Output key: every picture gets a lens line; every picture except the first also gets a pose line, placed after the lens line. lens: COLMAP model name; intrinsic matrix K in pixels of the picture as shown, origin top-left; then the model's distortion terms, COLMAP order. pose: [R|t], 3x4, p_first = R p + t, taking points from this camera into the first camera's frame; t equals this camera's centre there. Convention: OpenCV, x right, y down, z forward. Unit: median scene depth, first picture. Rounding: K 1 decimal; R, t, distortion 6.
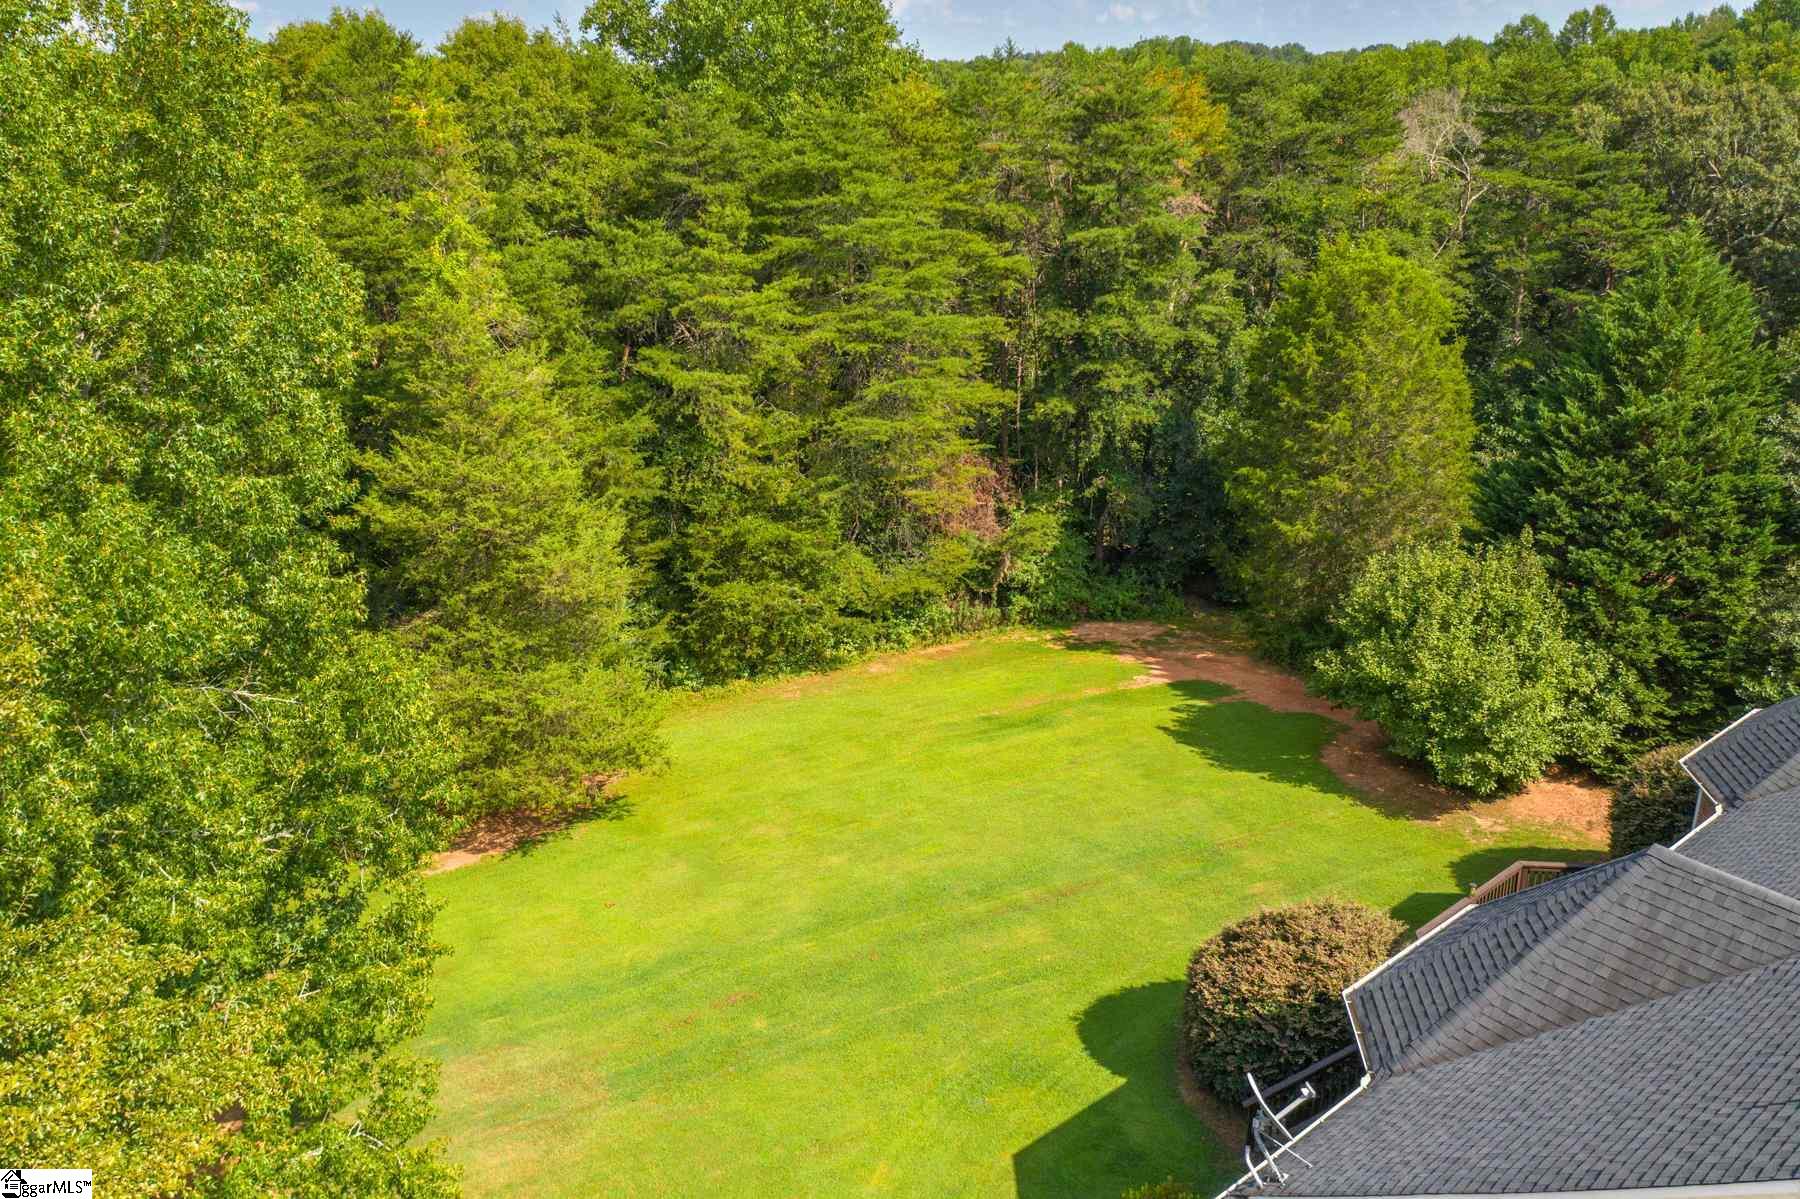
lens RADIAL K [[1431.4, 0, 900.0], [0, 1431.4, 599.5], [0, 0, 1]] dist [-0.008334, -0.010339]
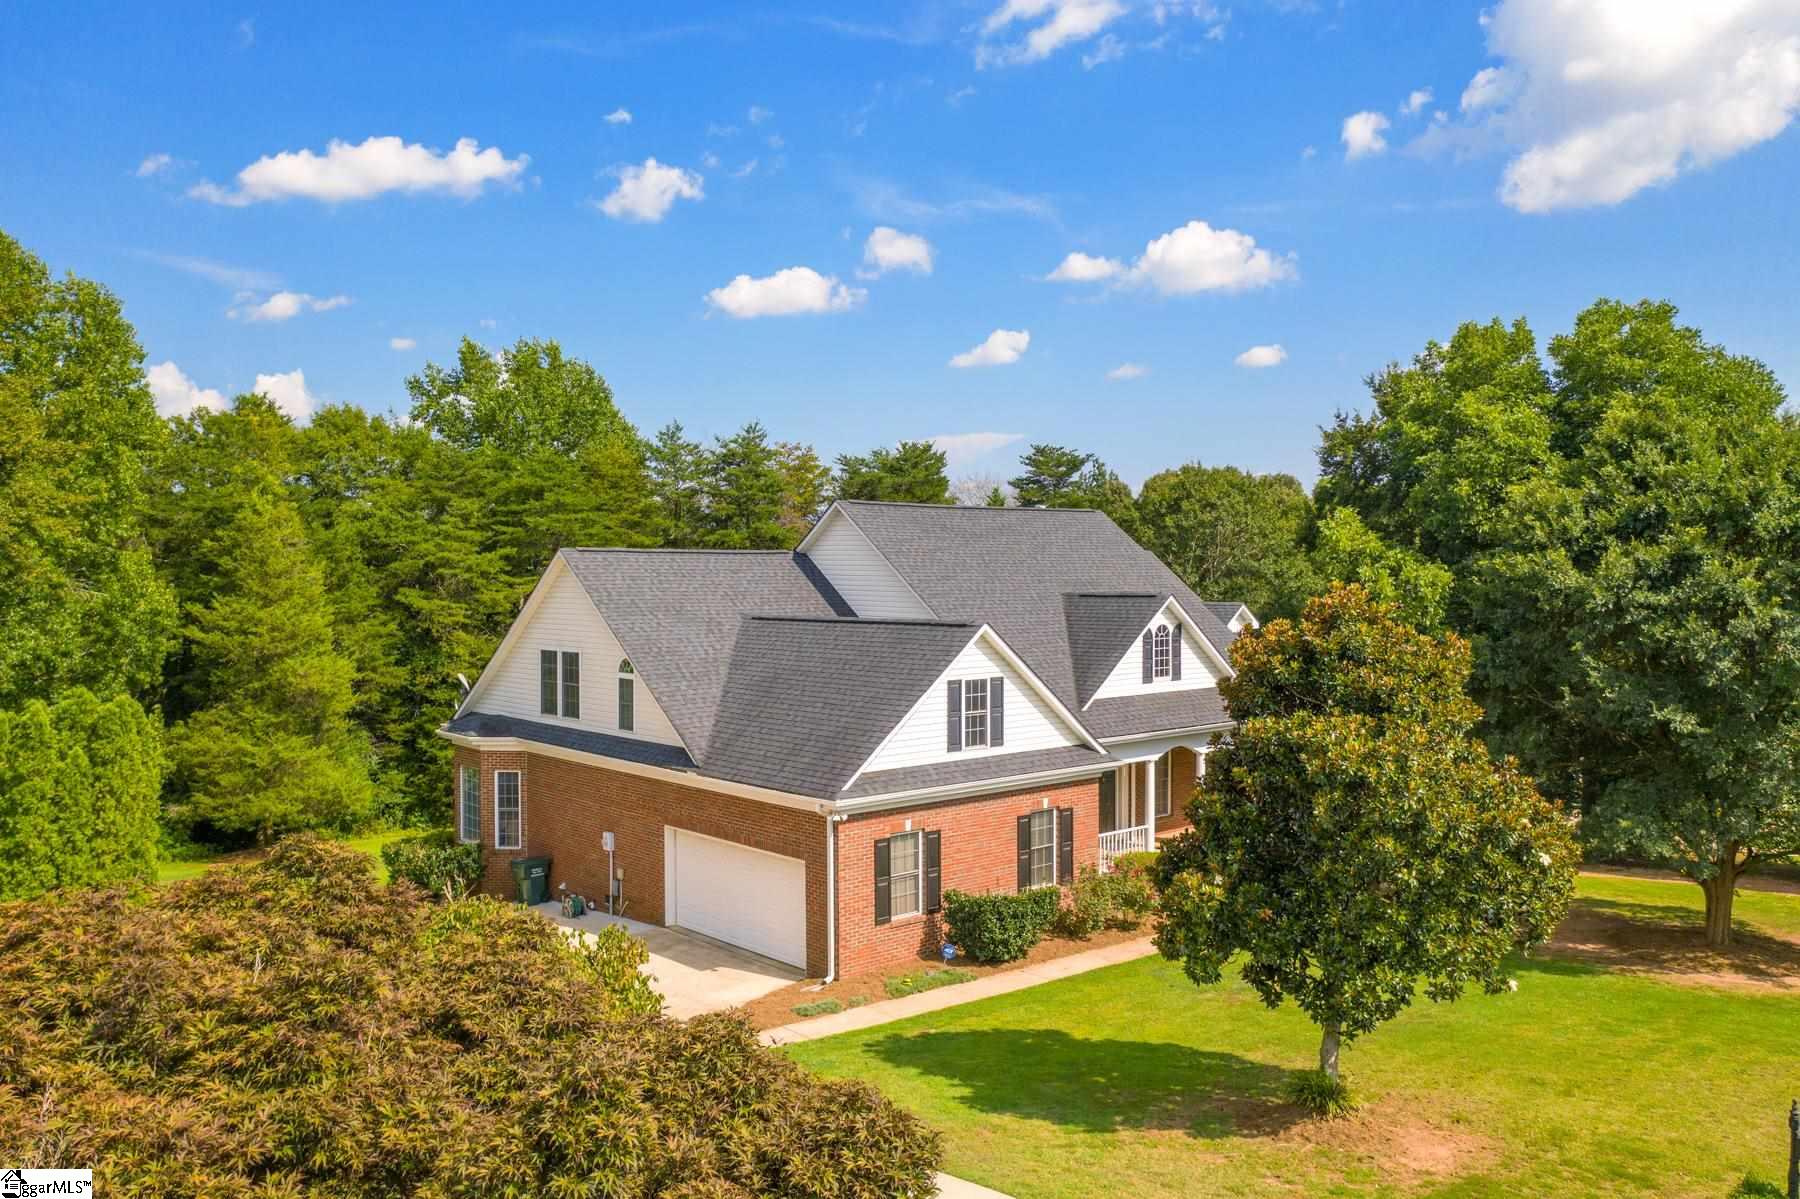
lens RADIAL K [[1431.4, 0, 900.0], [0, 1431.4, 599.5], [0, 0, 1]] dist [-0.008334, -0.010339]
pose [[0.999185, 0.008012, 0.039564, 0.297341], [0.005084, 0.947326, -0.320231, 0.332960], [-0.040046, 0.320171, 0.946513, -0.476584]]
